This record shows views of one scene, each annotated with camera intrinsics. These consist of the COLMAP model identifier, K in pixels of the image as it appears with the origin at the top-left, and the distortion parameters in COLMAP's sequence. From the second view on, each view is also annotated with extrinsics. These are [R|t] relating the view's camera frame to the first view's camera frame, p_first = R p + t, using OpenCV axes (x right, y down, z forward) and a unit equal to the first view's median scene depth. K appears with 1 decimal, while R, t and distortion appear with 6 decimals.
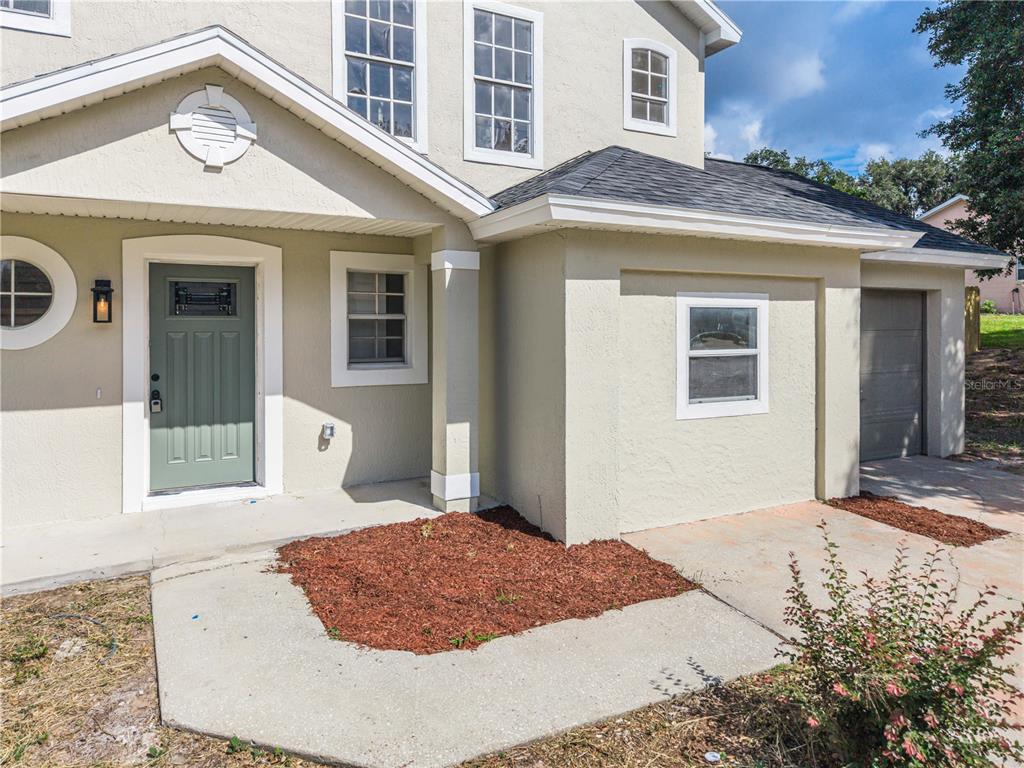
lens RADIAL K [[719.4, 0, 511.2], [0, 719.4, 361.1], [0, 0, 1]] dist [-0.001923, 0.001977]
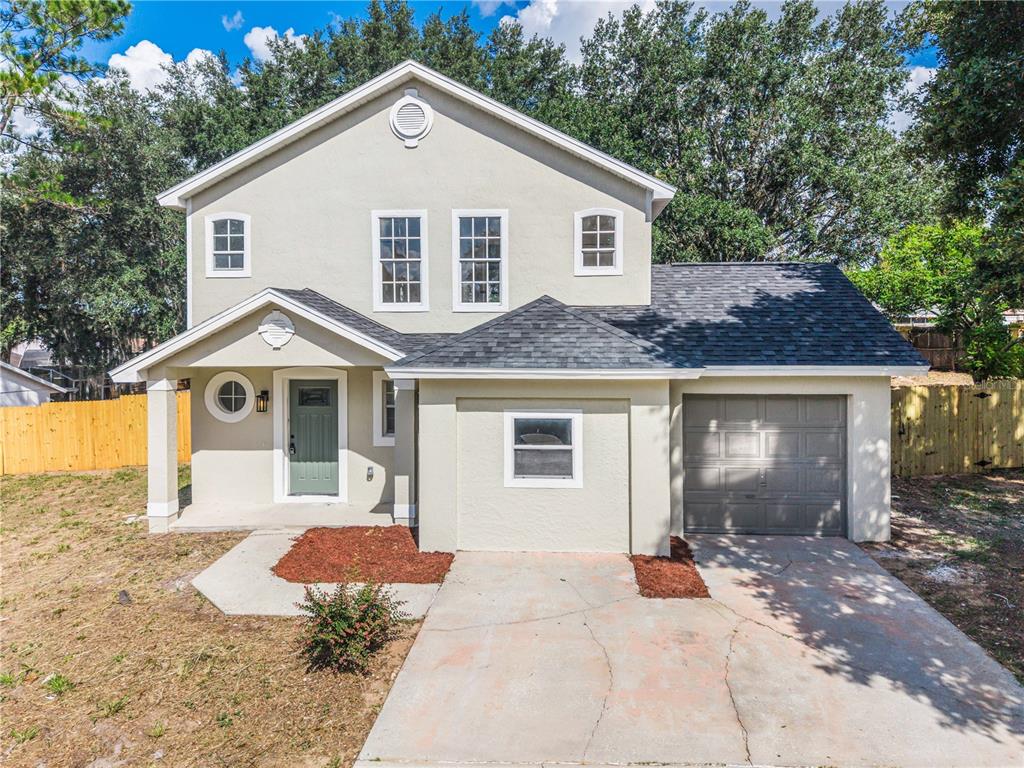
lens RADIAL K [[717.7, 0, 512.0], [0, 717.7, 384.0], [0, 0, 1]] dist [0.055968, -0.001877]
pose [[0.838027, 0.036815, -0.544385, 1.044871], [-0.021765, 0.999183, 0.034066, -0.193731], [0.545194, -0.016700, 0.838143, -0.328646]]
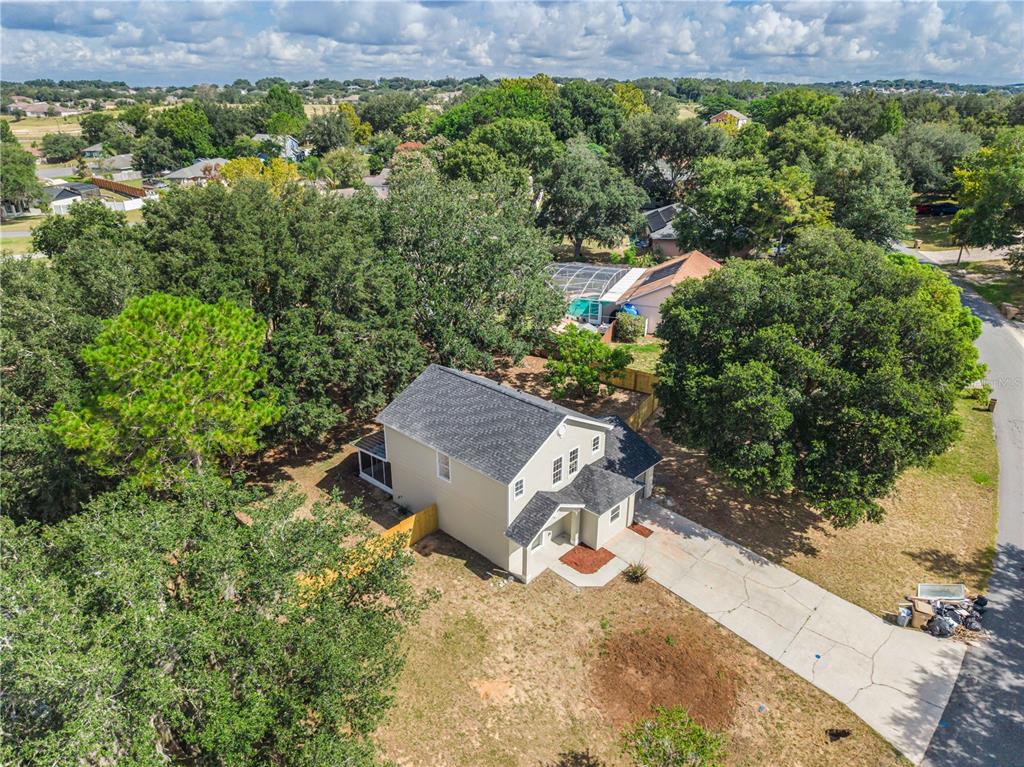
lens RADIAL K [[719.4, 0, 511.2], [0, 719.4, 360.6], [0, 0, 1]] dist [-0.001923, 0.001977]
pose [[0.943795, -0.103479, 0.313916, -2.245573], [-0.016012, 0.934302, 0.356123, -3.272190], [-0.330143, -0.341134, 0.880132, -3.518166]]
